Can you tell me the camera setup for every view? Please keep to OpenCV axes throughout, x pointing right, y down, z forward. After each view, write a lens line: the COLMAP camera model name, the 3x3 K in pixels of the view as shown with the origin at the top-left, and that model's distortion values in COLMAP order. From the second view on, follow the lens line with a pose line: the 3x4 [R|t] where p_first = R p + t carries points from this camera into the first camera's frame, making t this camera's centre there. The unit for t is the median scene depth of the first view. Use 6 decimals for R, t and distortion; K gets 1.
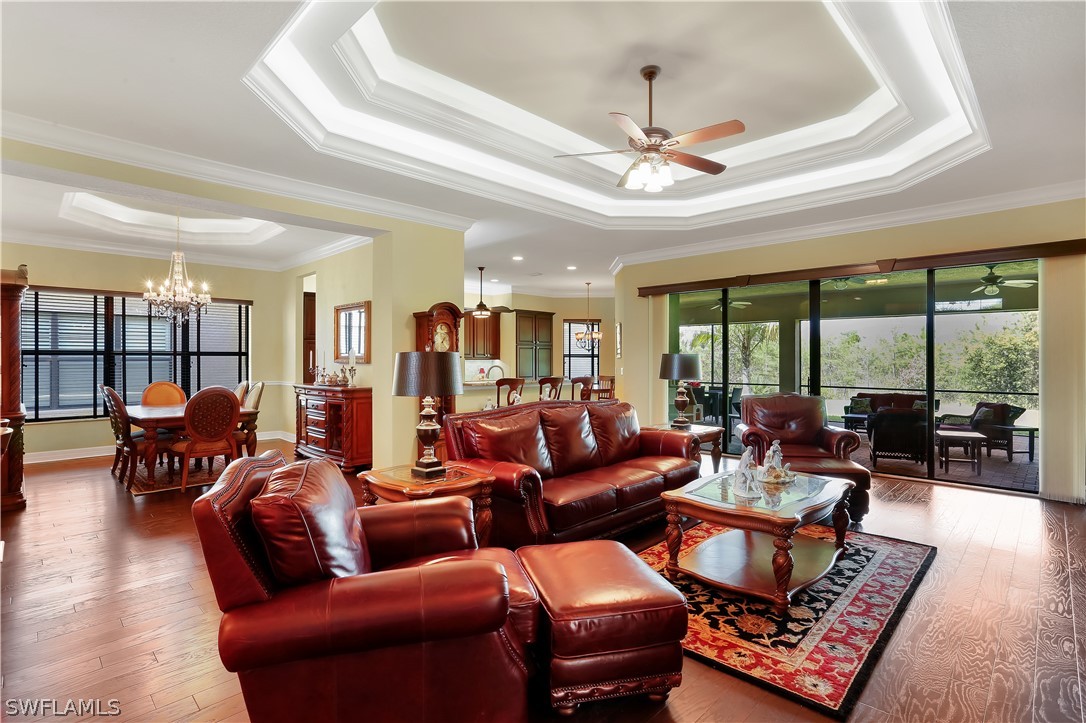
lens RADIAL K [[531.9, 0, 540.1], [0, 531.9, 359.8], [0, 0, 1]] dist [-0.045790, 0.028273]
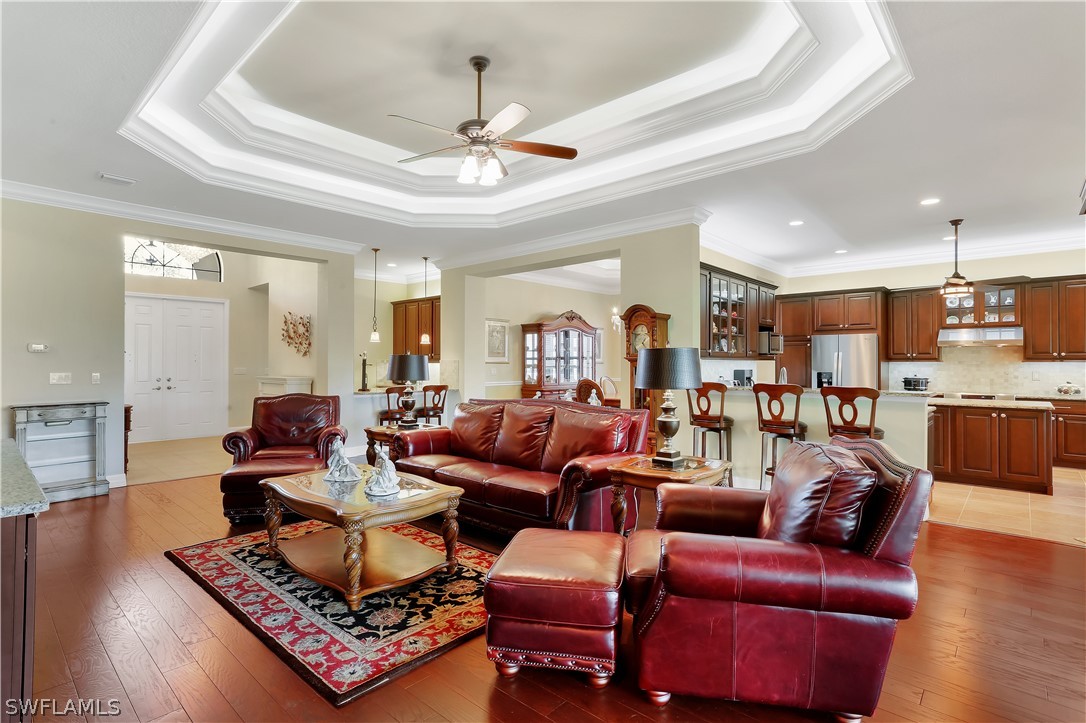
lens RADIAL K [[531.9, 0, 540.1], [0, 531.9, 359.8], [0, 0, 1]] dist [-0.045790, 0.028273]
pose [[0.041926, -0.006859, -0.999097, 1.481570], [-0.003819, 0.999968, -0.007025, 0.012359], [0.999113, 0.004110, 0.041898, 1.341206]]
